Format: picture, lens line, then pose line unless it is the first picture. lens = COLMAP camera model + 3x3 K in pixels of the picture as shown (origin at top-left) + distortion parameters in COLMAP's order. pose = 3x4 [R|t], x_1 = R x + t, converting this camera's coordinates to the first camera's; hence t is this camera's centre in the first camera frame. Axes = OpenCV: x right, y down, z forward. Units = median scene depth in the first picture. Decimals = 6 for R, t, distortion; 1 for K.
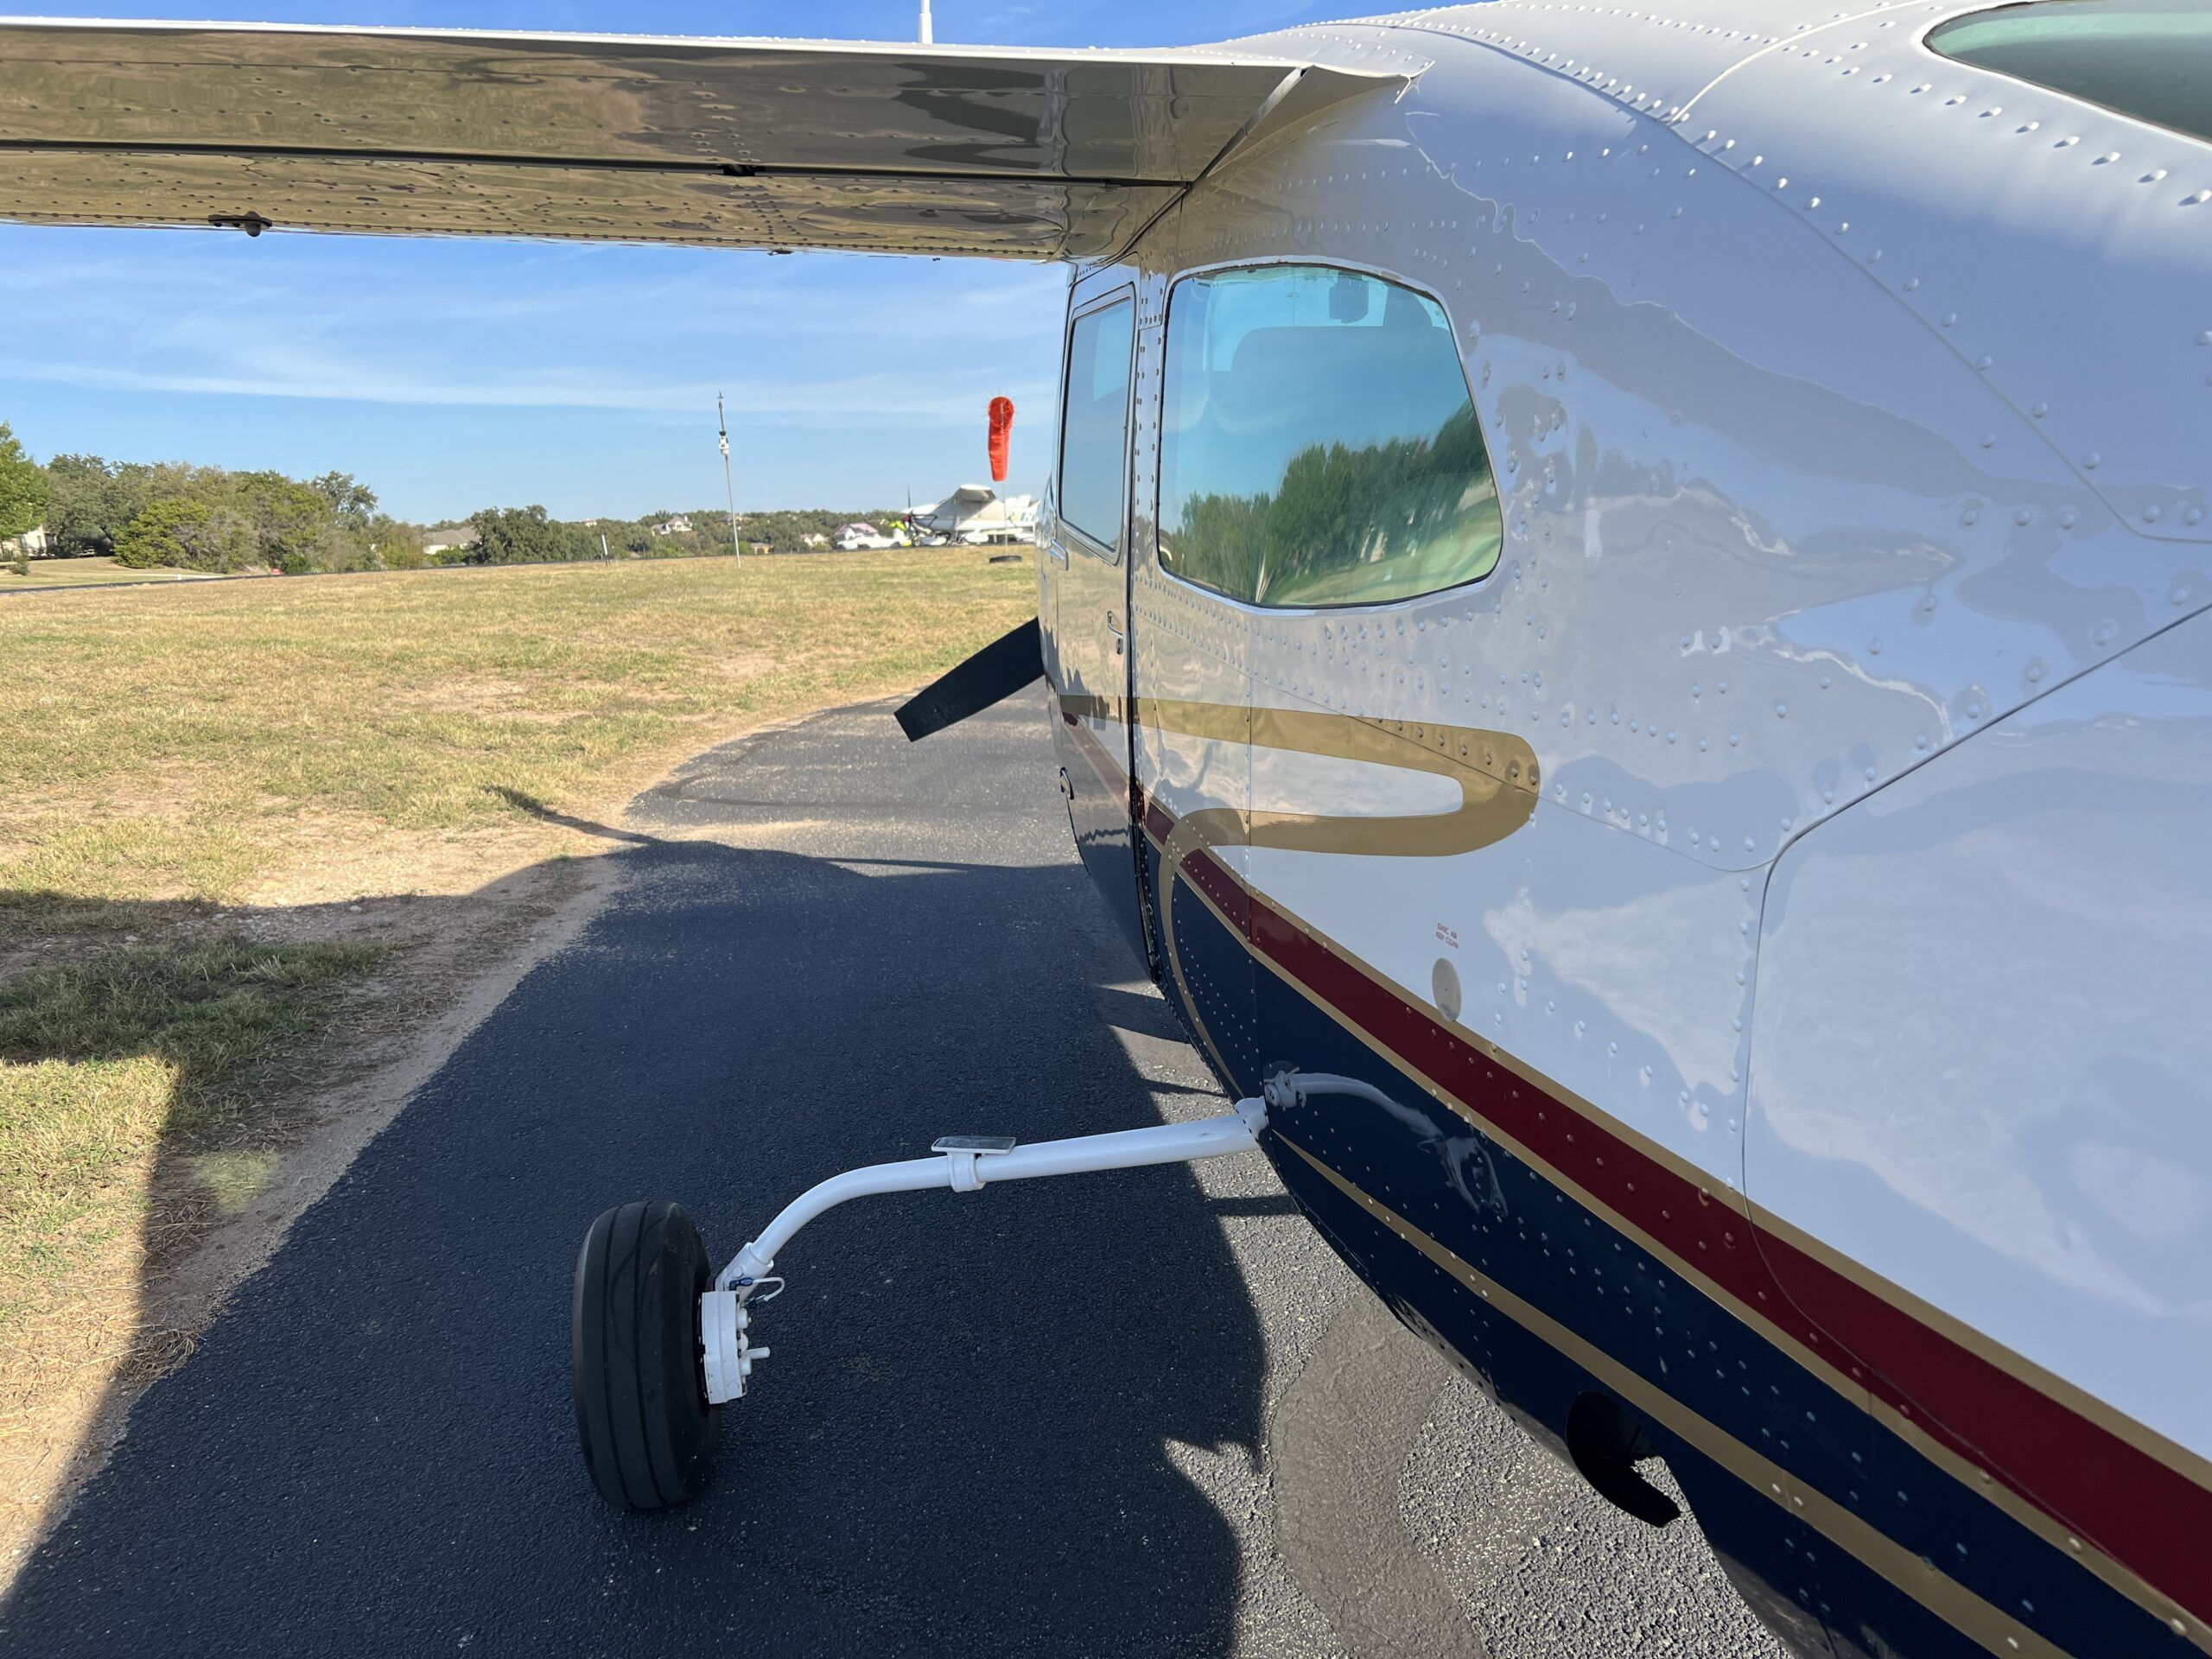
lens RADIAL K [[1667.8, 0, 1102.7], [0, 1667.8, 826.7], [0, 0, 1]] dist [0.052528, -0.059623]
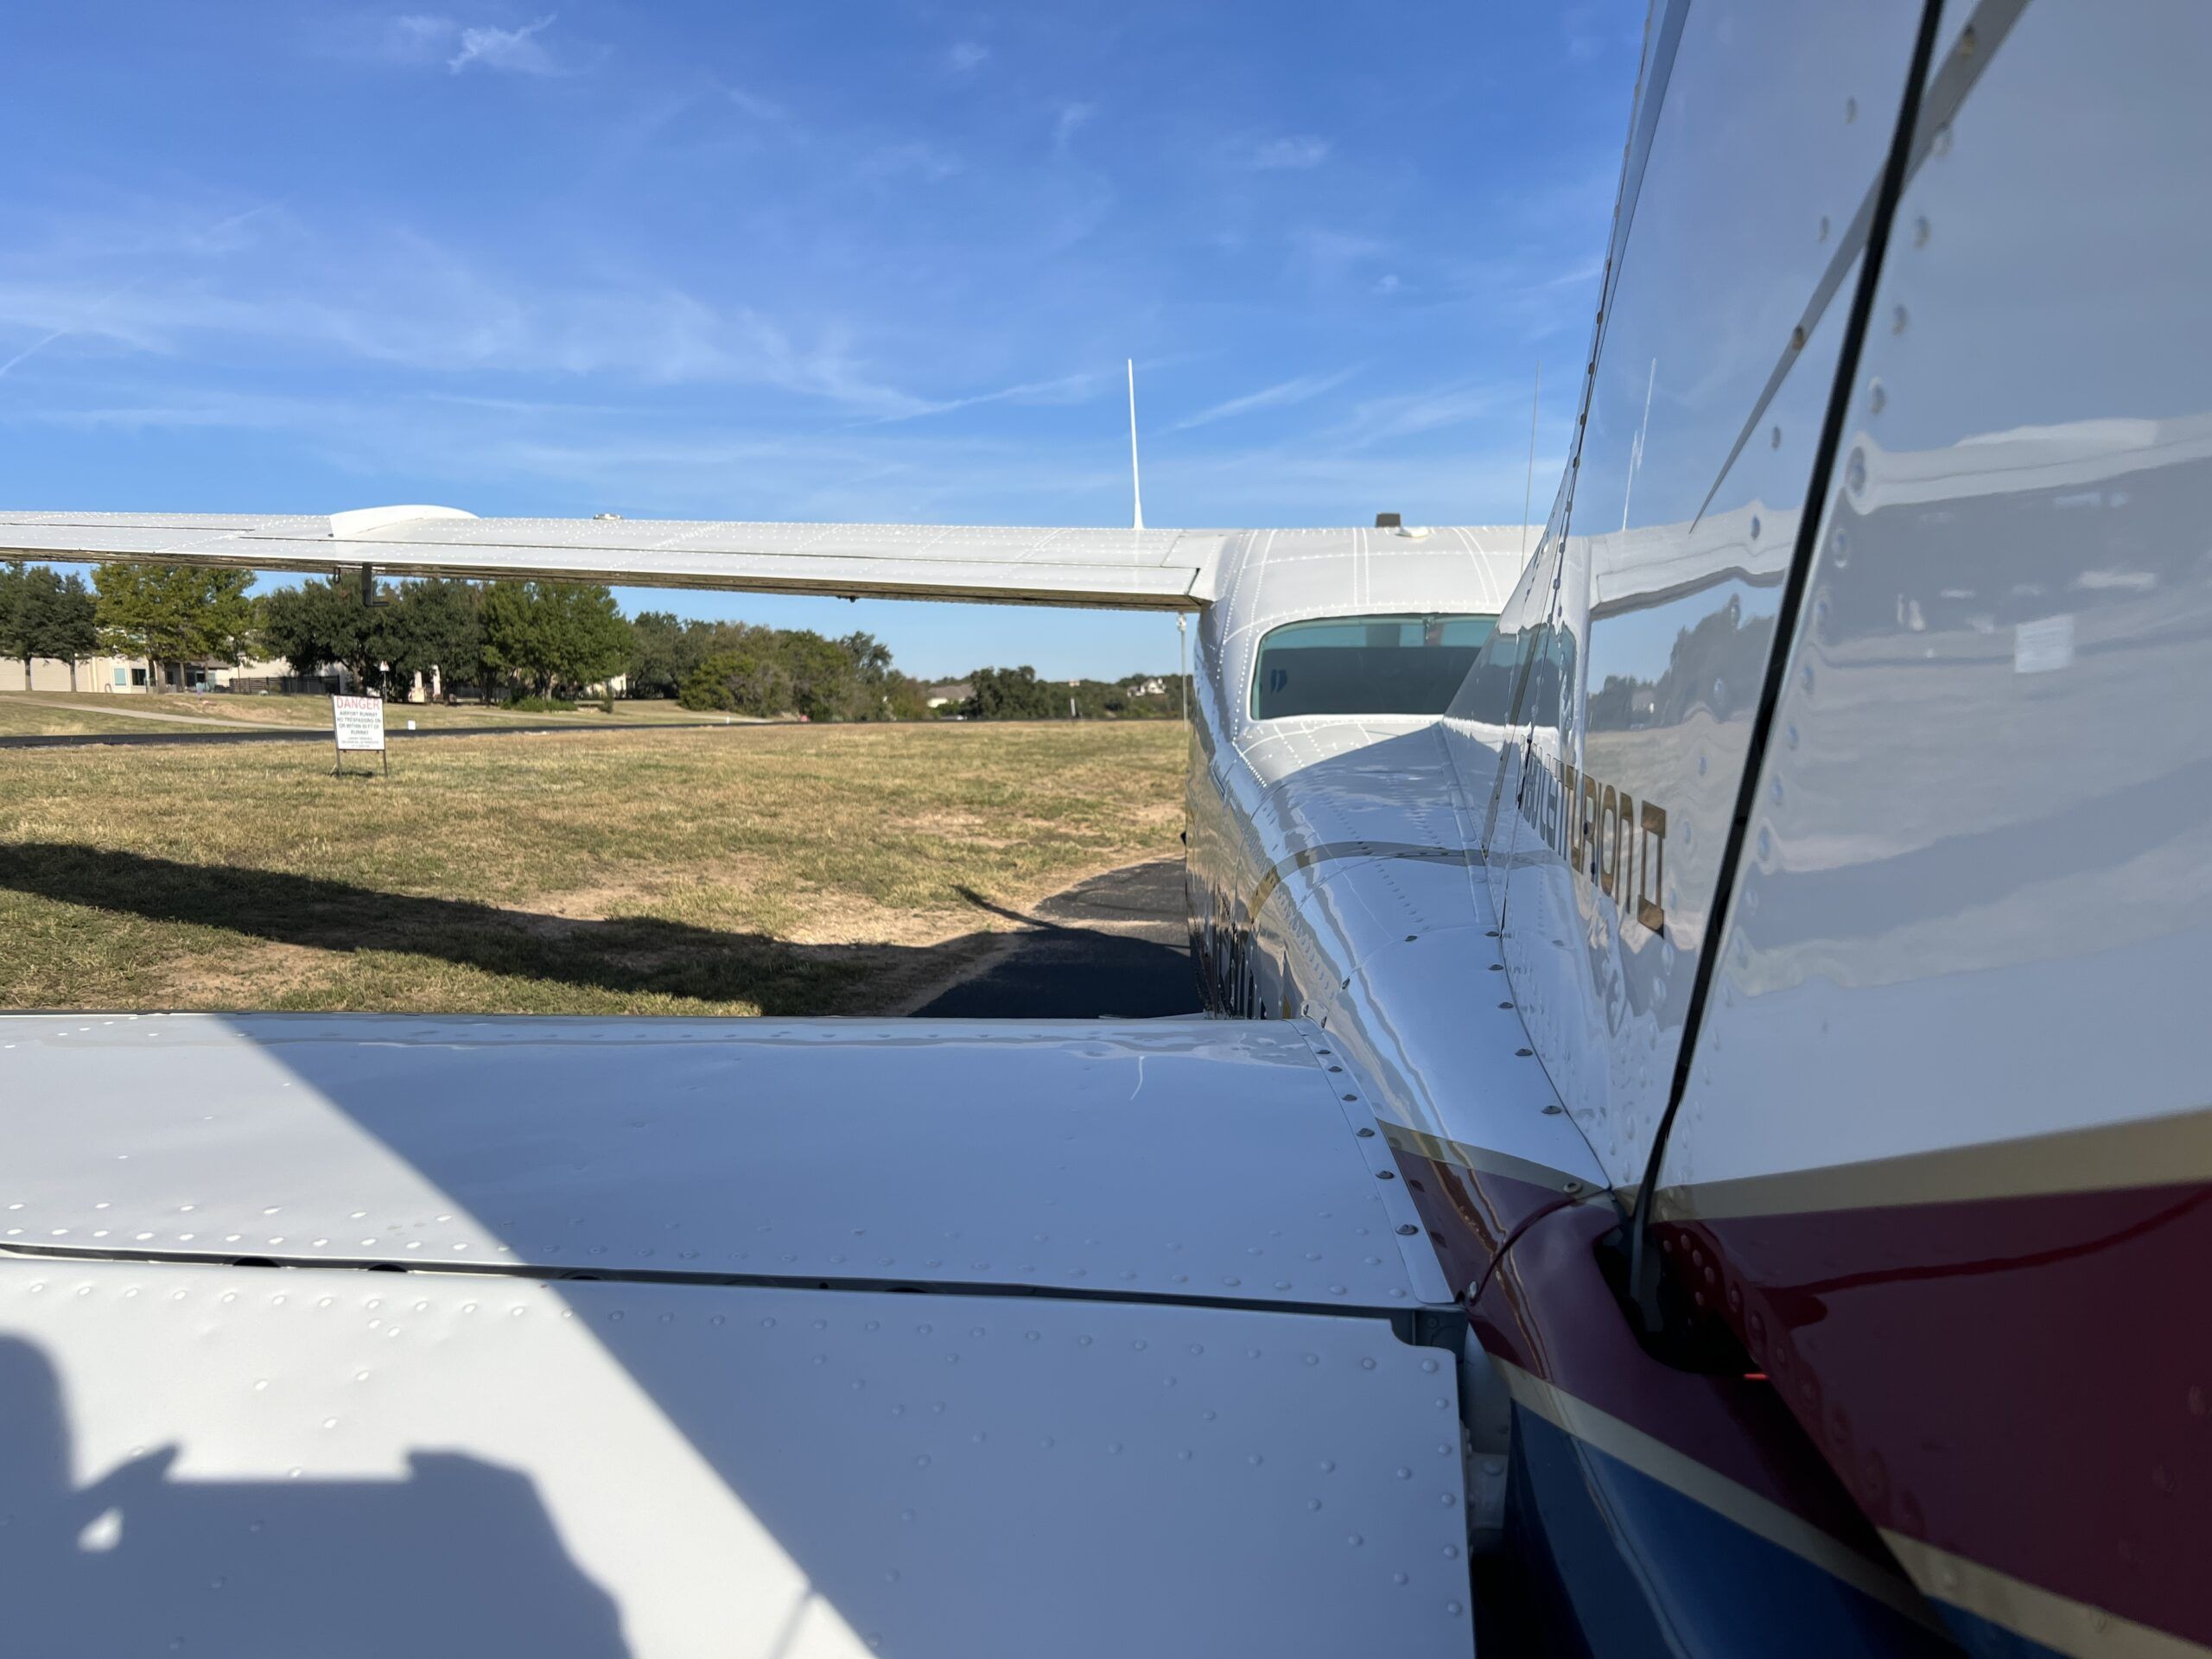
lens RADIAL K [[1667.8, 0, 1100.8], [0, 1667.8, 852.1], [0, 0, 1]] dist [0.052528, -0.059623]
pose [[0.961390, 0.059489, -0.268682, 0.178192], [-0.081515, 0.994099, -0.071570, 0.052542], [0.262839, 0.090708, 0.960566, -0.415418]]
